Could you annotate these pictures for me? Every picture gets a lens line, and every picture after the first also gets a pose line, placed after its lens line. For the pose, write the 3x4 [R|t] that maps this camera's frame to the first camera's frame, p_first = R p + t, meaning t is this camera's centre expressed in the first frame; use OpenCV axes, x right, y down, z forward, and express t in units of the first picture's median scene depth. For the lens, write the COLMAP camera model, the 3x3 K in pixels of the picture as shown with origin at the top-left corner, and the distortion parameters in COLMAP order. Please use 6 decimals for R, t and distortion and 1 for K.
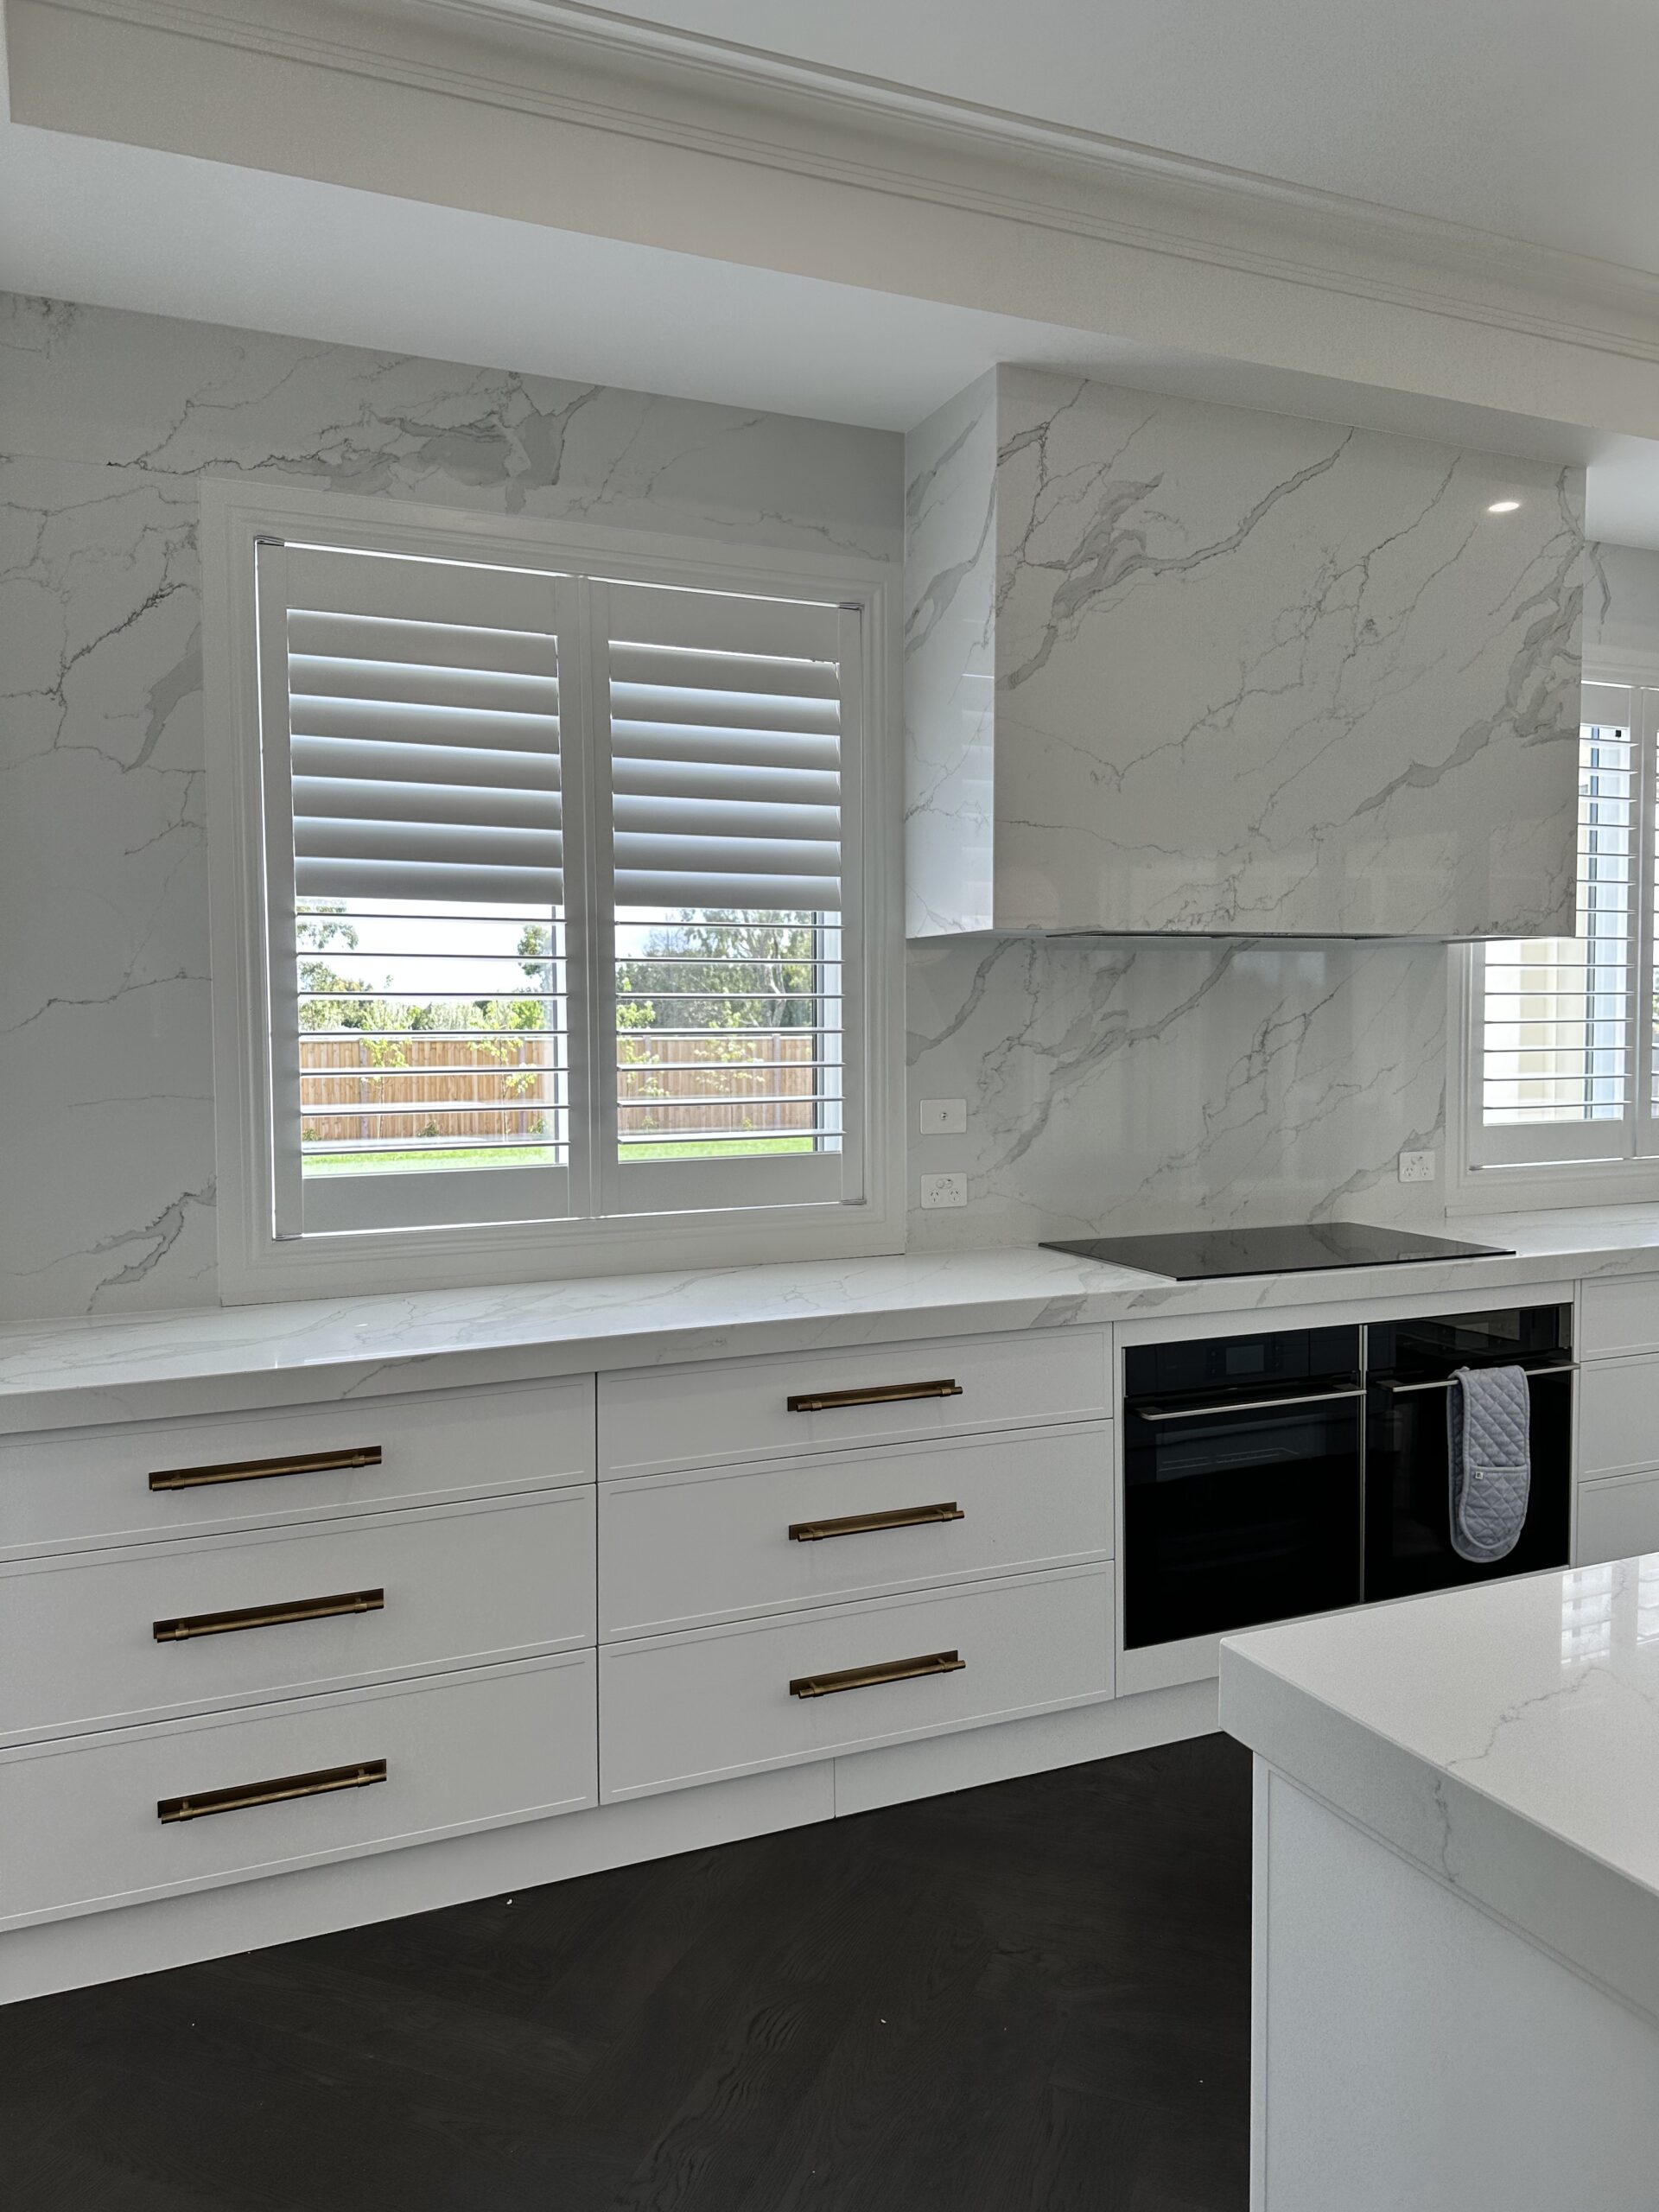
lens RADIAL K [[1516.1, 0, 823.6], [0, 1516.1, 1093.4], [0, 0, 1]] dist [0.188476, -0.392252]
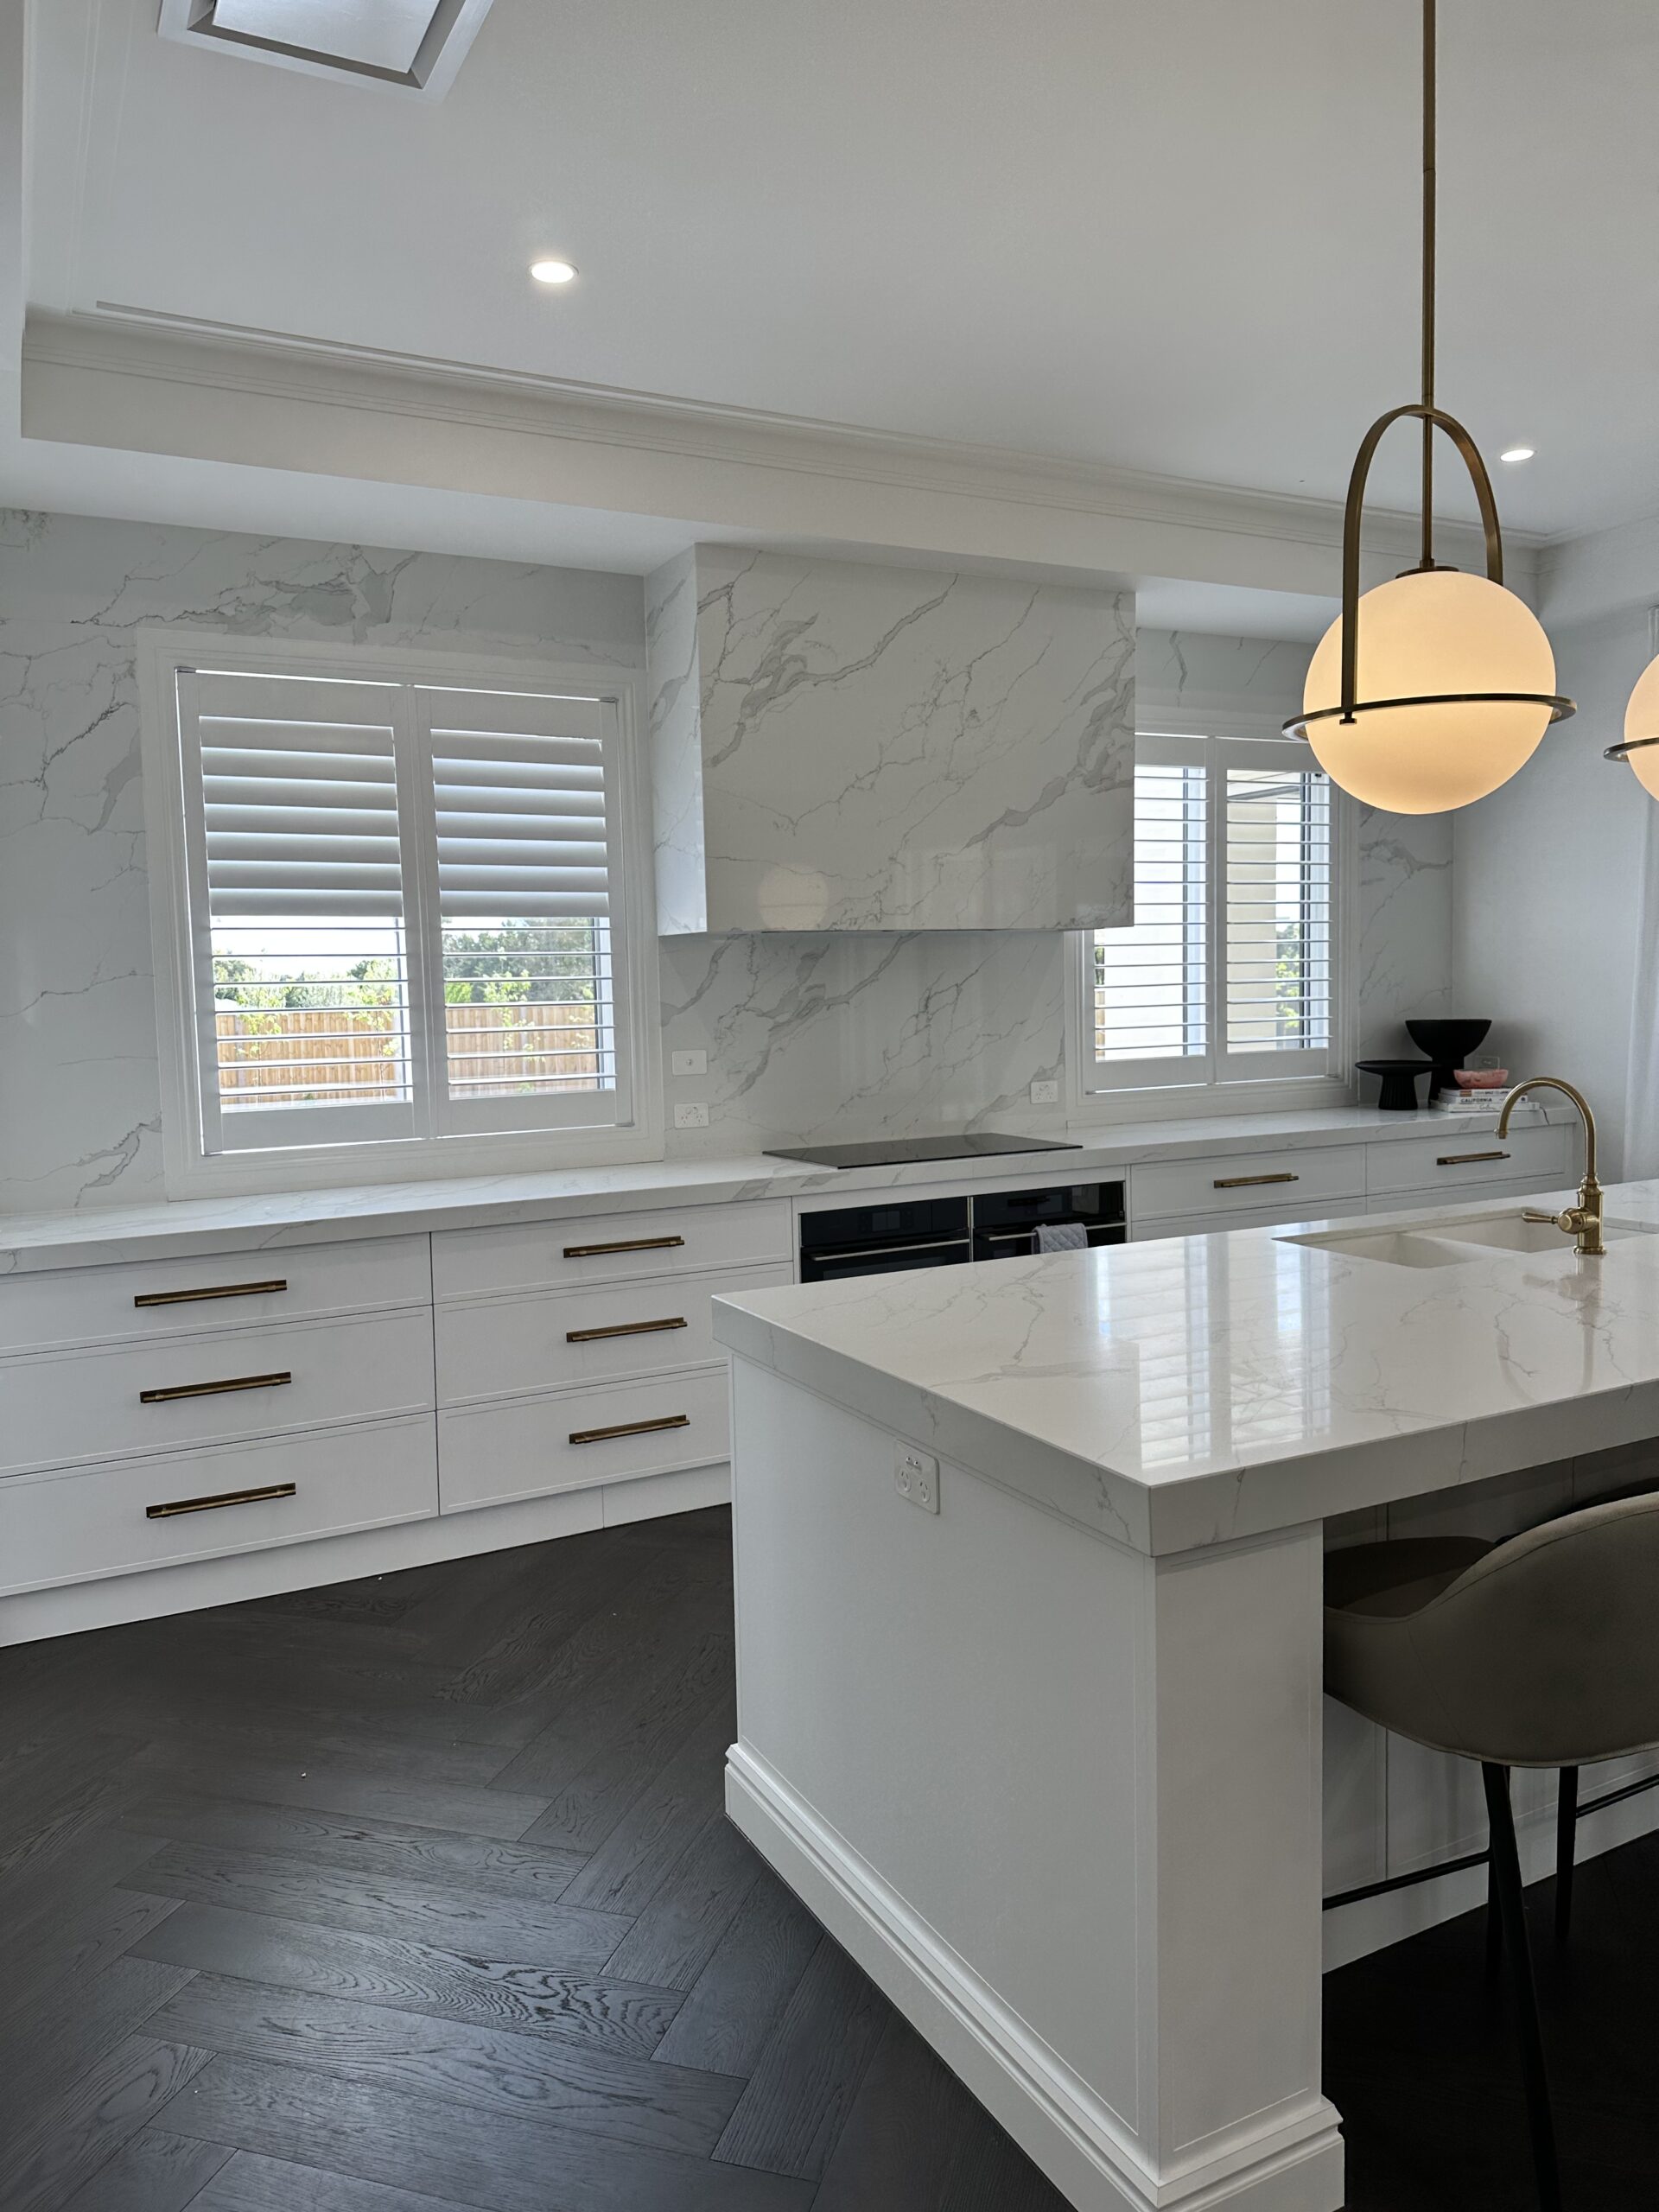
lens RADIAL K [[1516.1, 0, 823.6], [0, 1516.1, 1093.4], [0, 0, 1]] dist [0.188476, -0.392252]
pose [[0.997069, -0.022718, 0.073059, 0.107992], [0.020810, 0.999425, 0.026775, 0.009664], [-0.073625, -0.025176, 0.996968, -0.442983]]
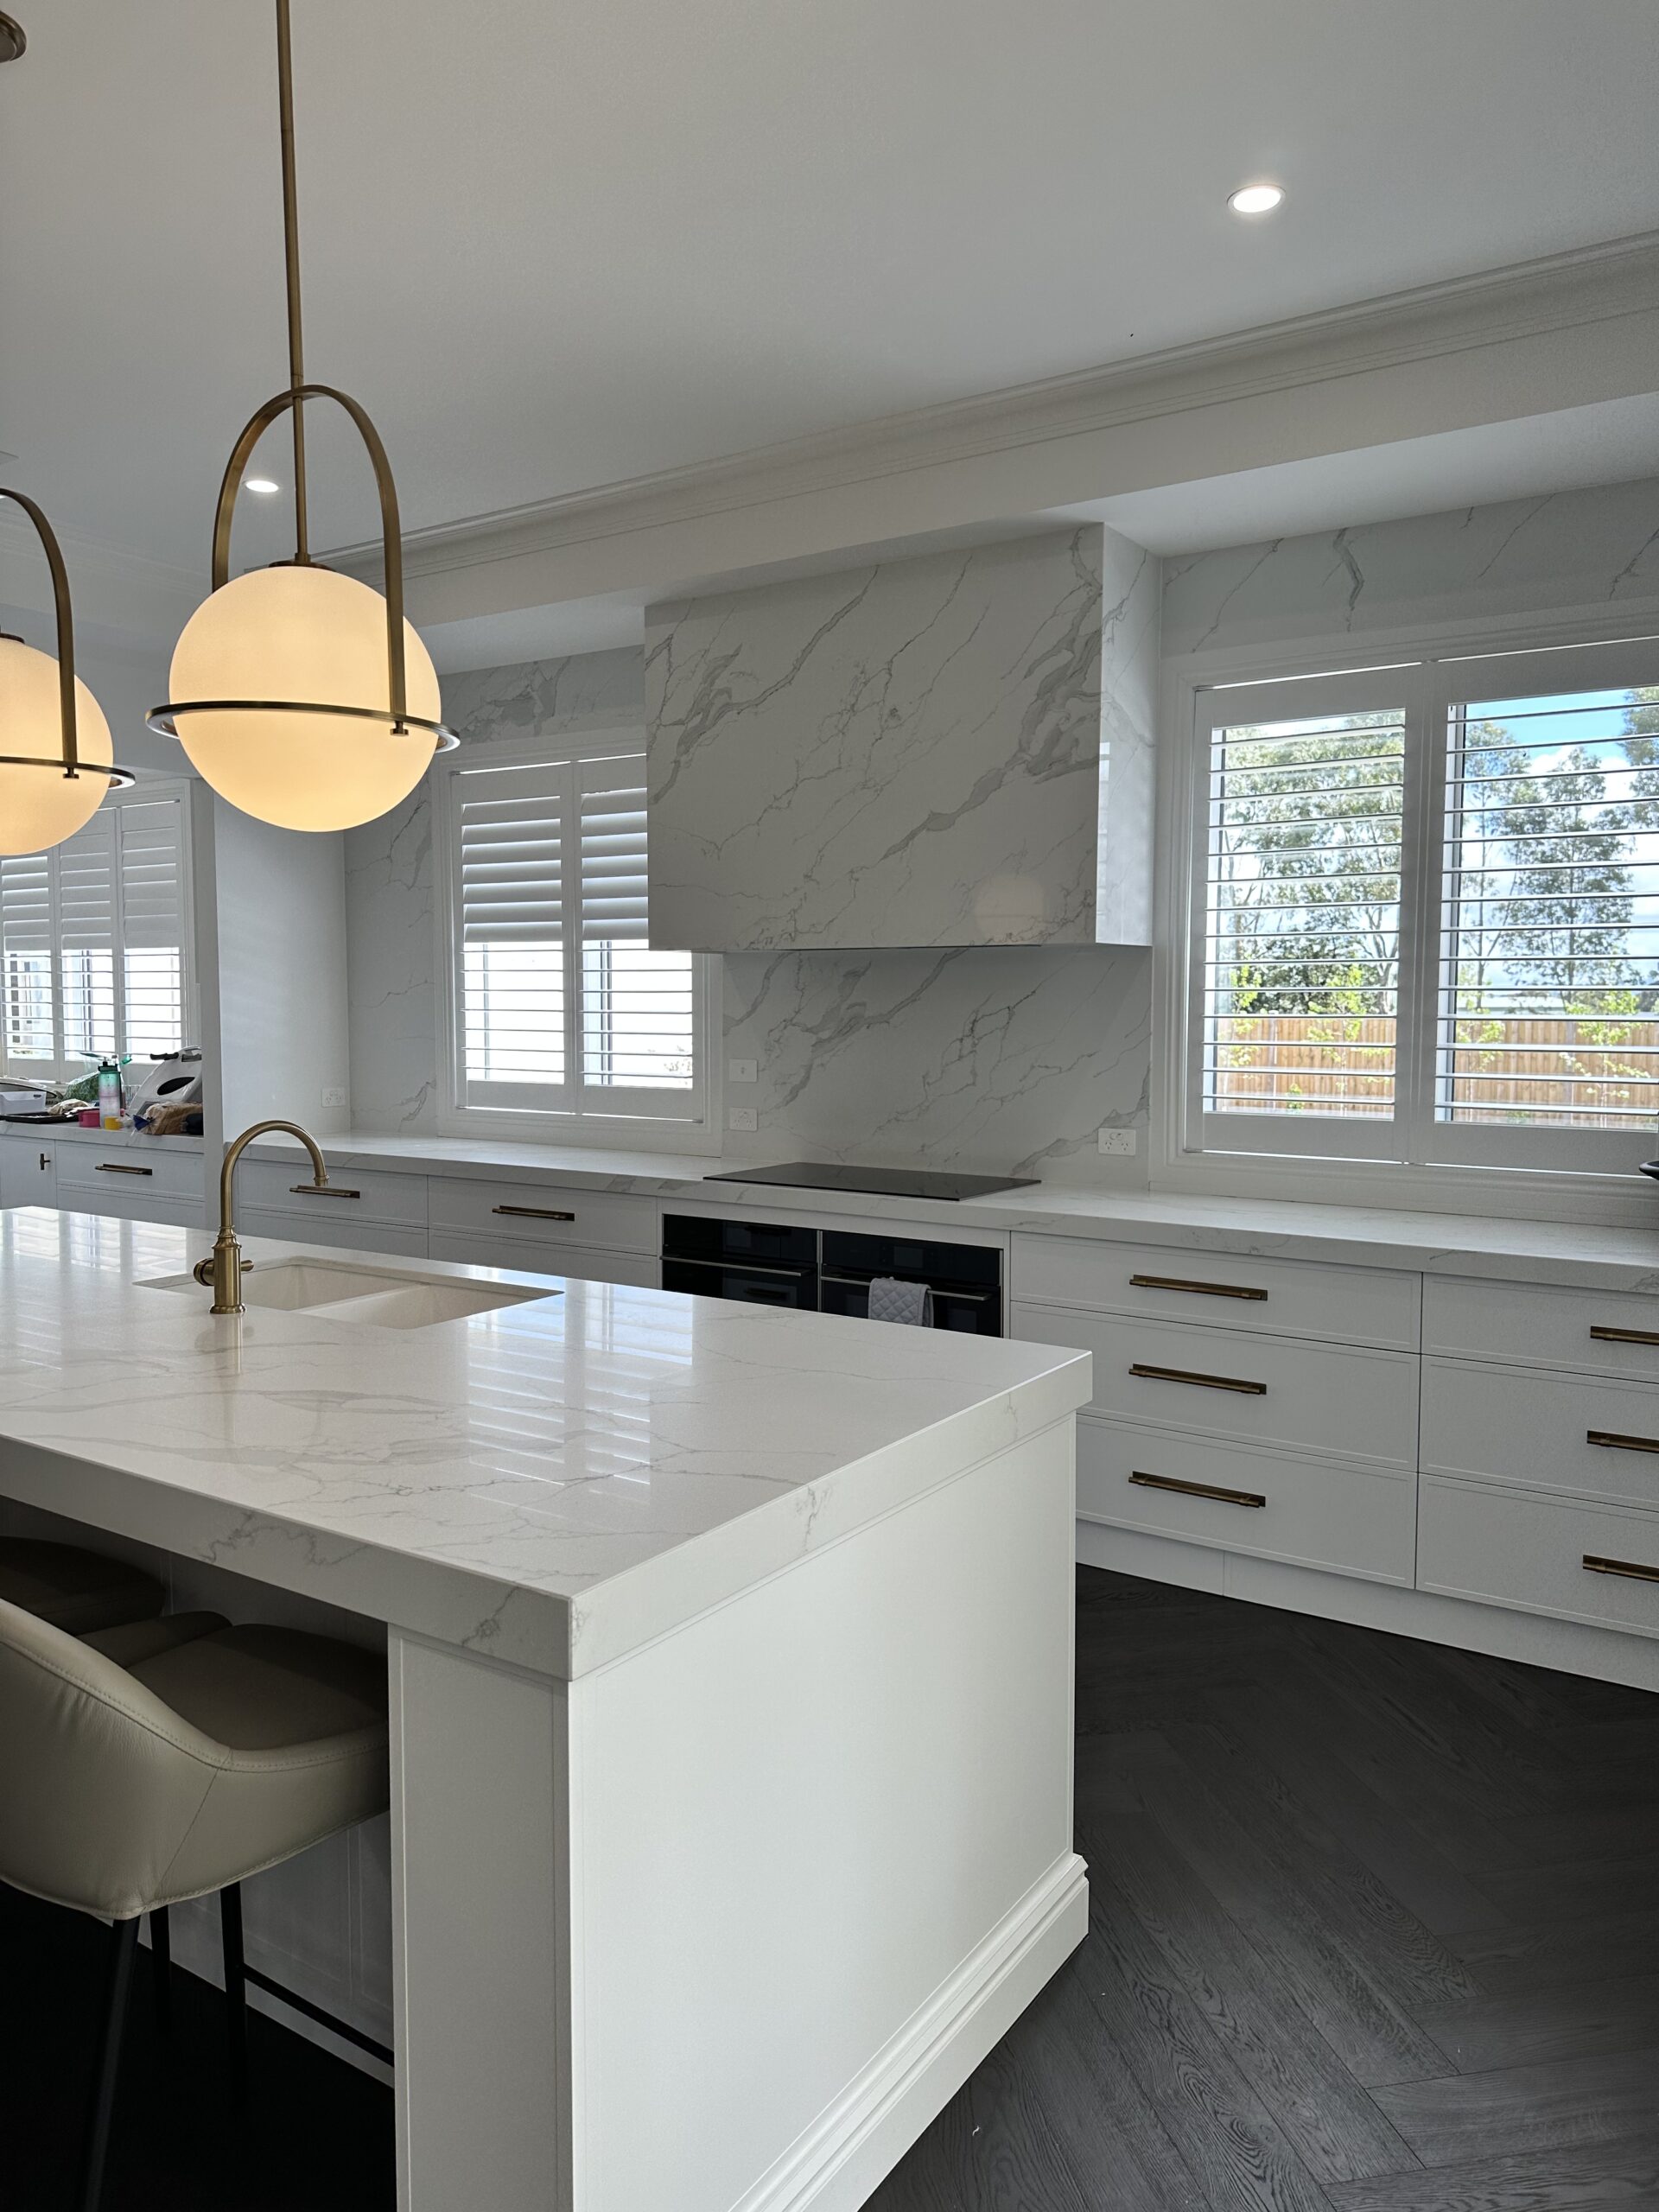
lens RADIAL K [[1516.1, 0, 823.6], [0, 1516.1, 1093.4], [0, 0, 1]] dist [0.188476, -0.392252]
pose [[0.552641, 0.060014, -0.831256, 1.510046], [-0.046346, 0.998074, 0.041246, -0.031092], [0.832130, 0.015731, 0.554358, 0.244991]]
